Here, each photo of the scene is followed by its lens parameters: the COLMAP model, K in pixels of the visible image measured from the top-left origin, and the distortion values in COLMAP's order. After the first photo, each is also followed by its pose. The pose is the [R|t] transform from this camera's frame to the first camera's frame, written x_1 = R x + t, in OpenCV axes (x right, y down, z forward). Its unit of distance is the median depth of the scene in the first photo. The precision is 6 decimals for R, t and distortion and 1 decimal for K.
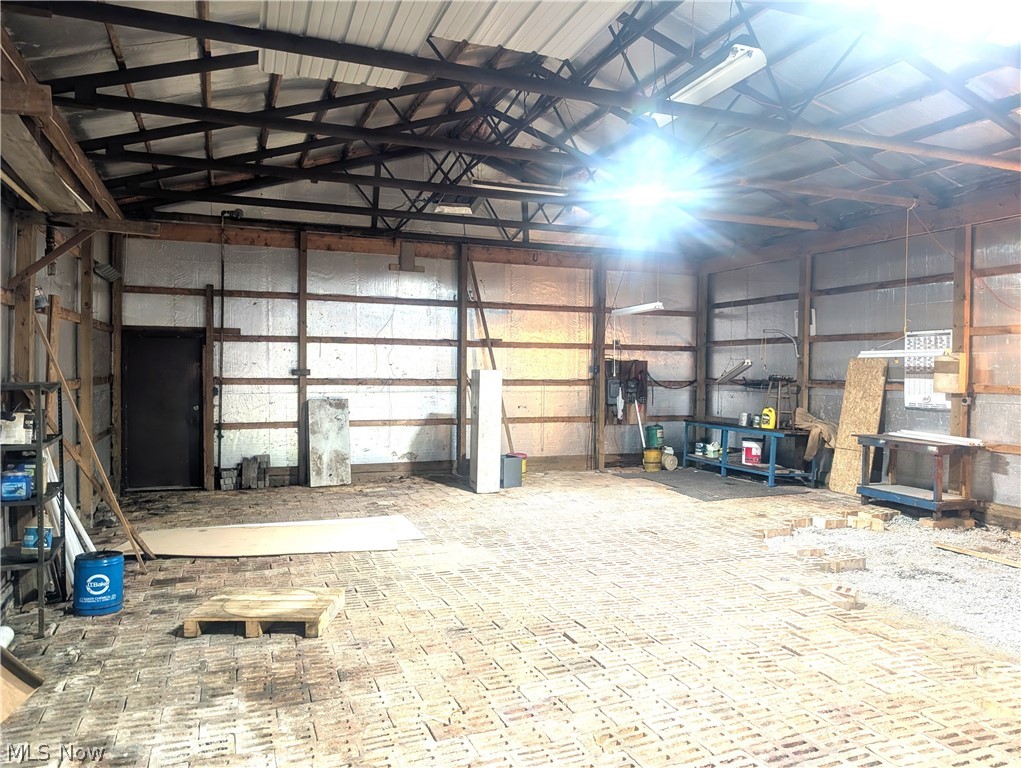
lens RADIAL K [[702.5, 0, 510.5], [0, 702.5, 384.0], [0, 0, 1]] dist [0.003521, -0.002178]
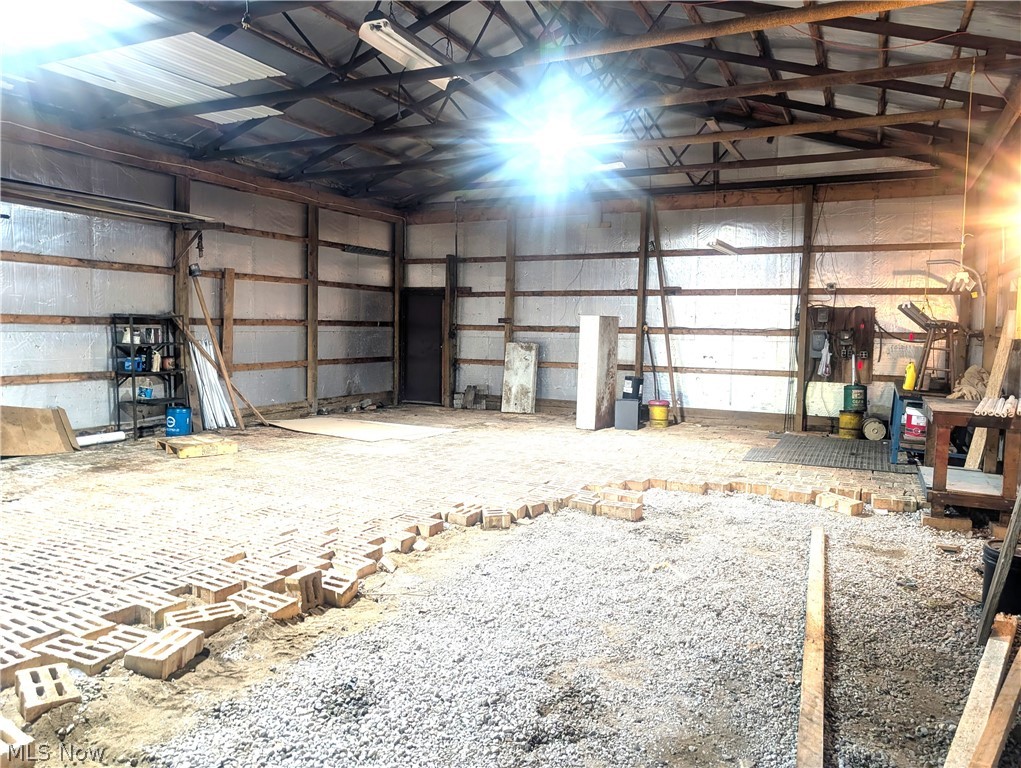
lens RADIAL K [[702.5, 0, 510.5], [0, 702.5, 384.0], [0, 0, 1]] dist [0.003521, -0.002178]
pose [[0.689998, 0.062776, -0.721084, 0.590323], [-0.016643, 0.997345, 0.070900, 0.006871], [0.723620, -0.036920, 0.689210, 0.136190]]
